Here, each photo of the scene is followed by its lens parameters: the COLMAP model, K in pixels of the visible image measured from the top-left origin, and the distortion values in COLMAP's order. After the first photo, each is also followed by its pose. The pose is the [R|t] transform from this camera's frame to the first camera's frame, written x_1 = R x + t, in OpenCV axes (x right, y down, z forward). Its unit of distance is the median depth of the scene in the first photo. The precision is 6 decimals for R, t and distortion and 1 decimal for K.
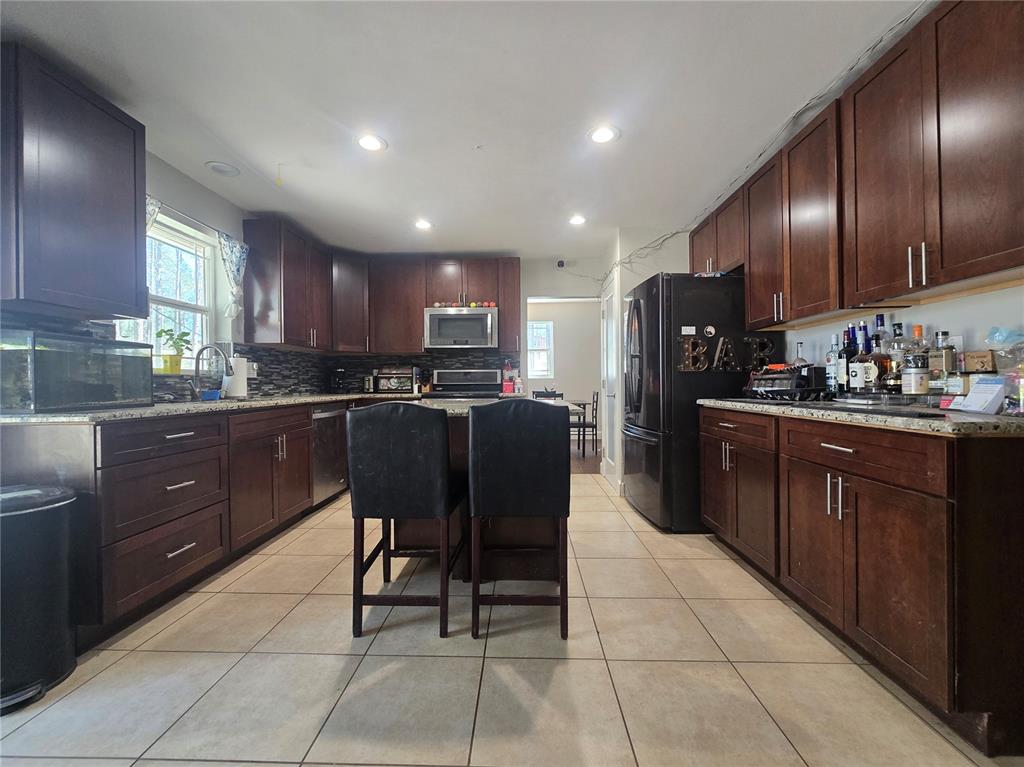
lens RADIAL K [[418.1, 0, 507.2], [0, 418.1, 384.2], [0, 0, 1]] dist [-0.001565, -0.000226]
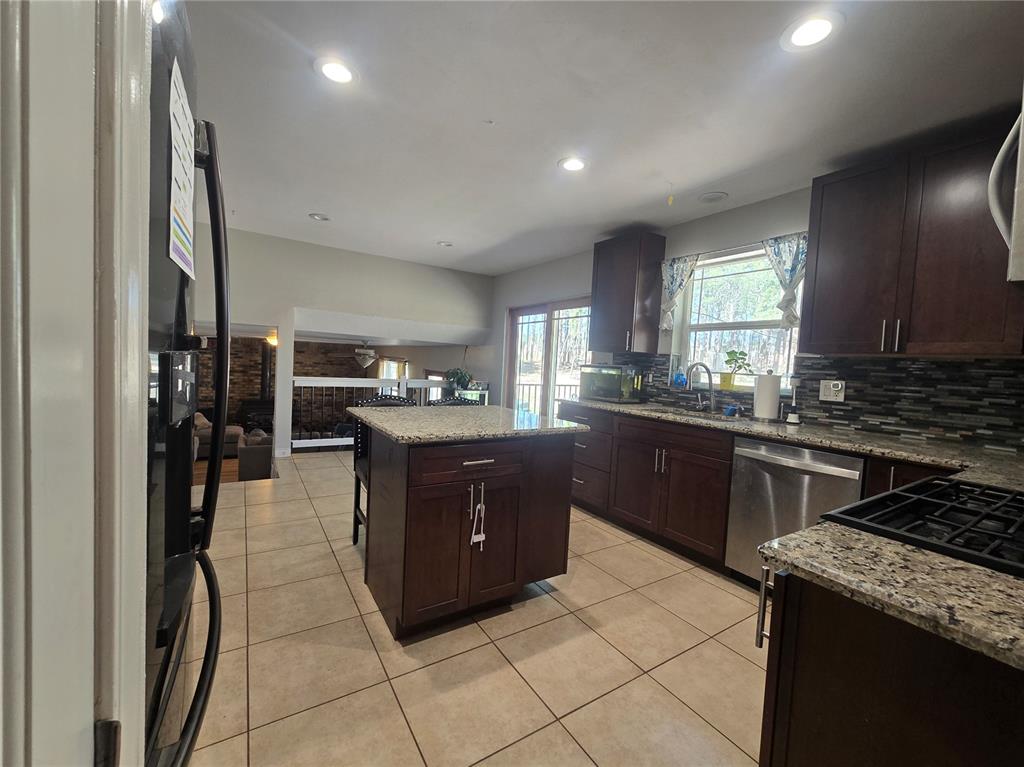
lens RADIAL K [[418.1, 0, 507.2], [0, 418.1, 384.2], [0, 0, 1]] dist [-0.001565, -0.000226]
pose [[-0.824953, -0.009510, -0.565121, 0.353400], [-0.049518, 0.997230, 0.055504, -0.073149], [0.563027, 0.073772, -0.823139, 1.624790]]
